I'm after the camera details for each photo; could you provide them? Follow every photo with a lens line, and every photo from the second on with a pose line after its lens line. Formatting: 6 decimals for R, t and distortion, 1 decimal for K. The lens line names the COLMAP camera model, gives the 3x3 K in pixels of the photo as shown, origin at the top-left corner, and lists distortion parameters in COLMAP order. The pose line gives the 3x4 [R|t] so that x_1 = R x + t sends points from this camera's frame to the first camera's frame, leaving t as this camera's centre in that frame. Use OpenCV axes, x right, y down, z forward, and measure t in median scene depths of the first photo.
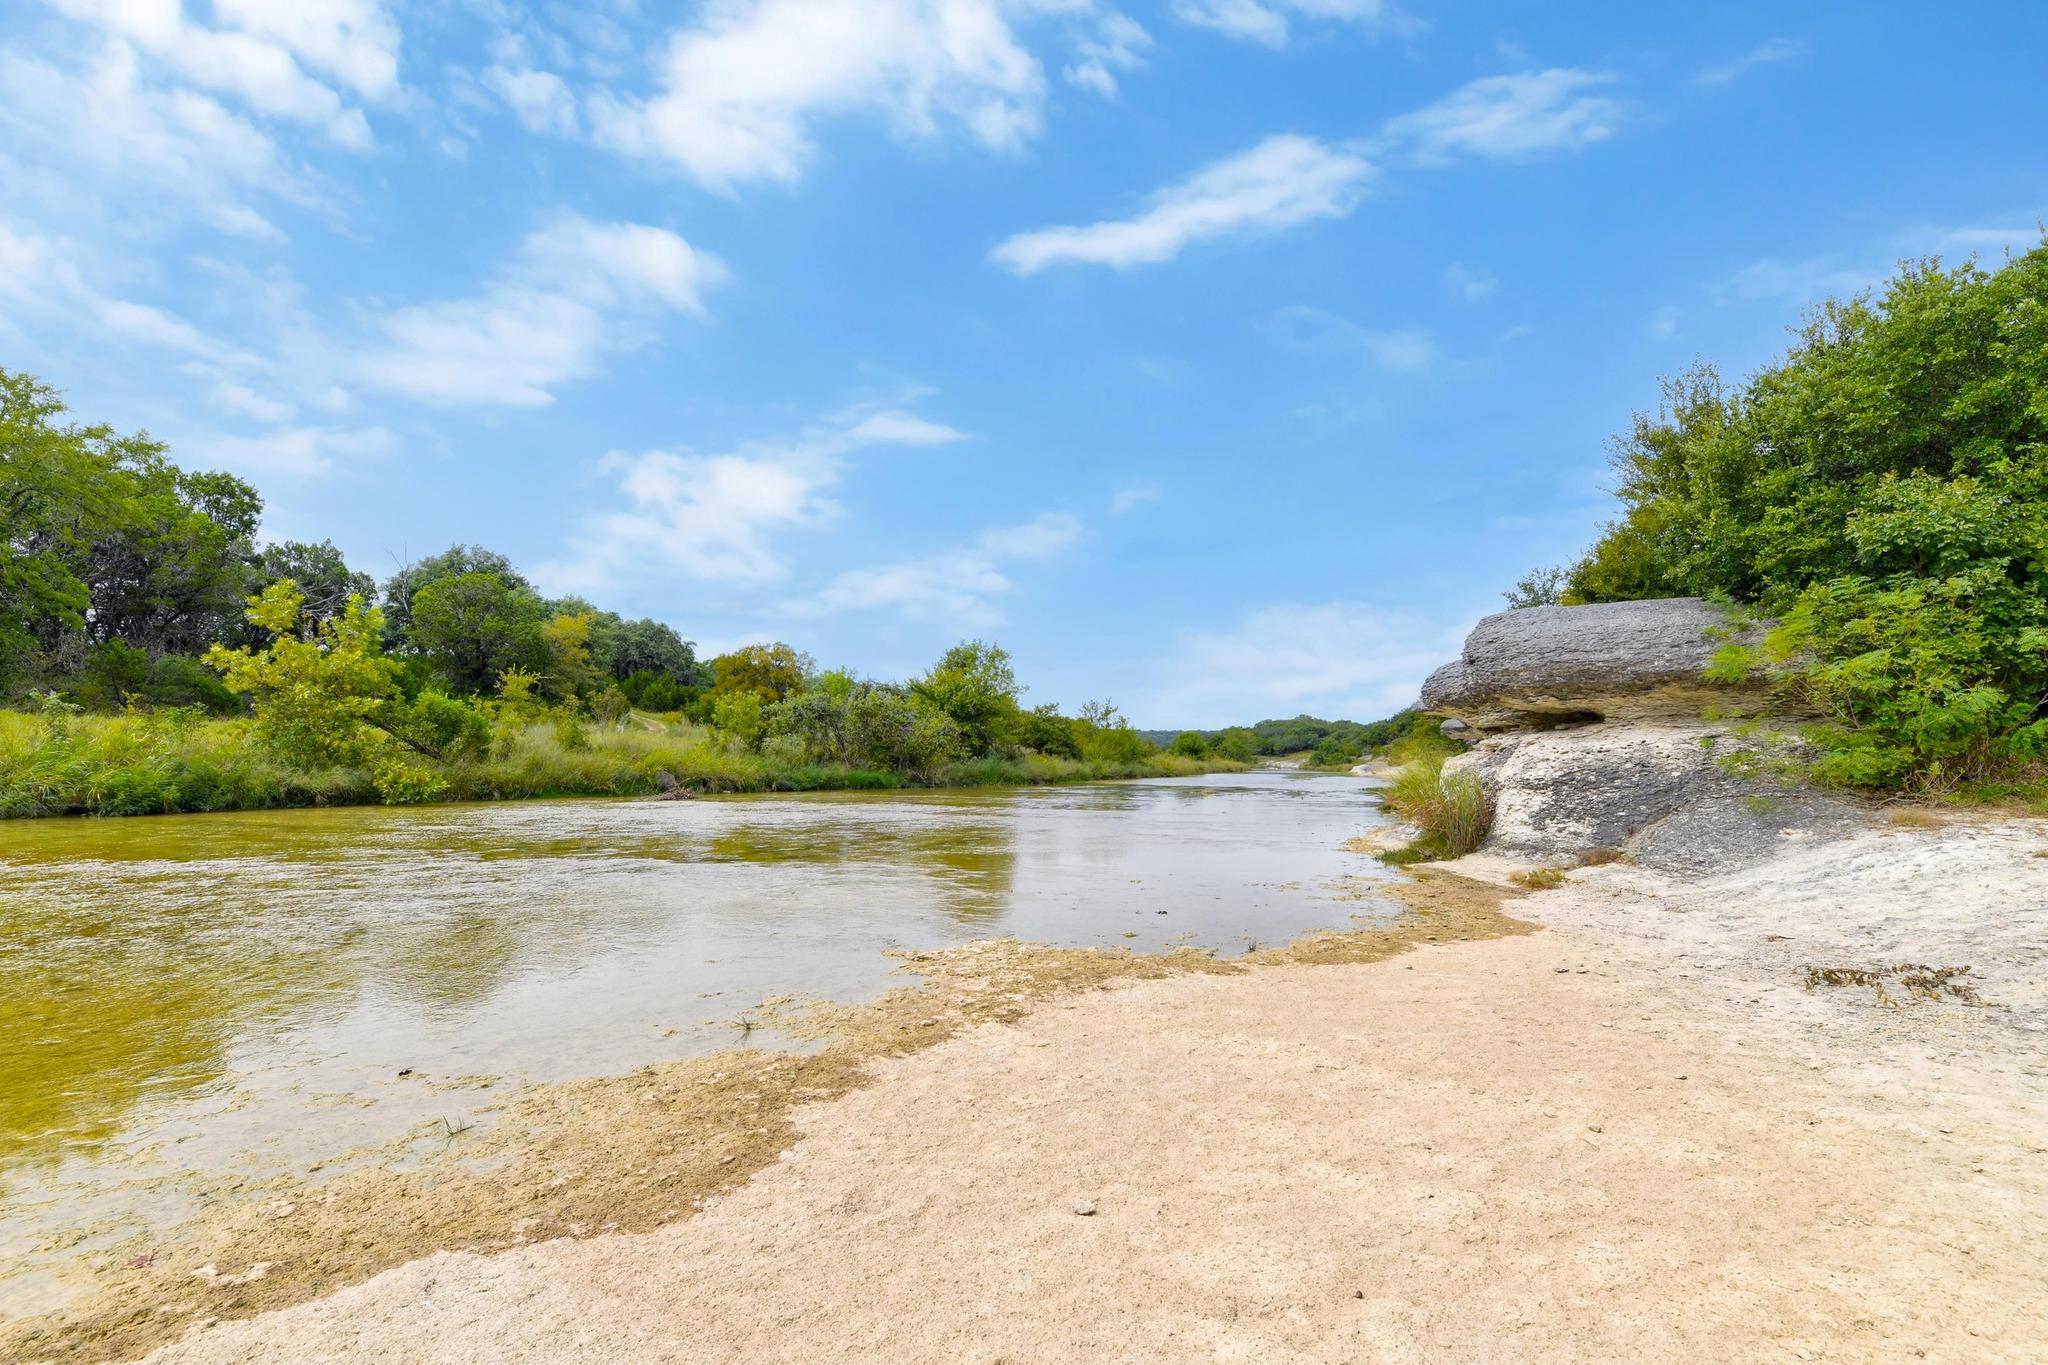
lens RADIAL K [[920.0, 0, 1020.5], [0, 920.0, 695.0], [0, 0, 1]] dist [0.012113, -0.000612]
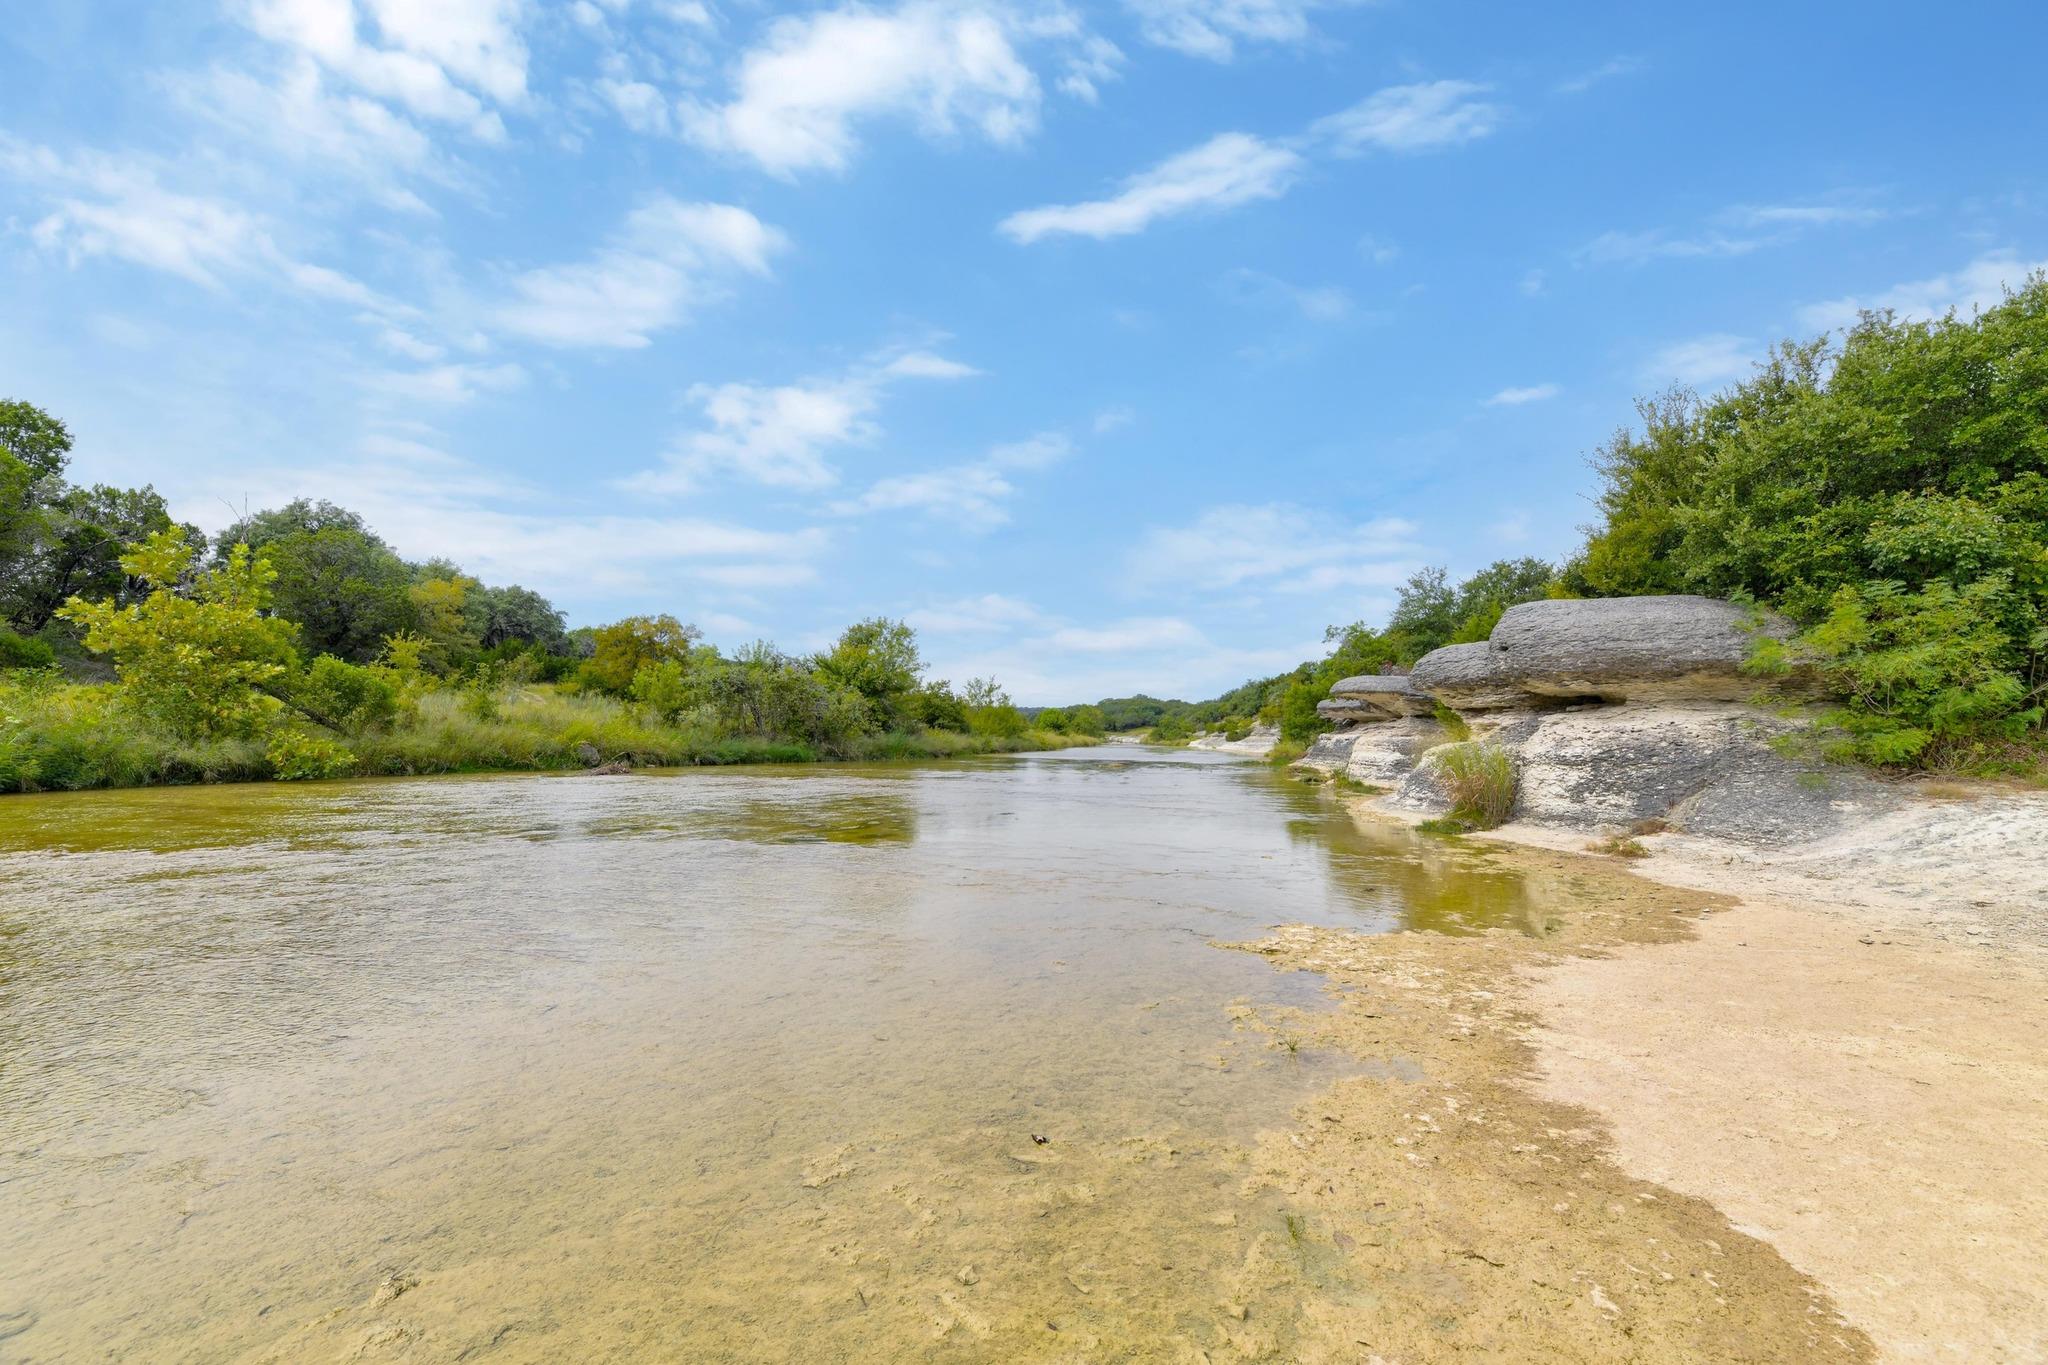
lens RADIAL K [[868.3, 0, 1024.0], [0, 868.3, 682.5], [0, 0, 1]] dist [0.008528, -0.000283]
pose [[0.985532, 0.015465, 0.168781, -0.114145], [-0.017292, 0.999807, 0.009362, 0.002333], [-0.168603, -0.012145, 0.985609, 0.040038]]
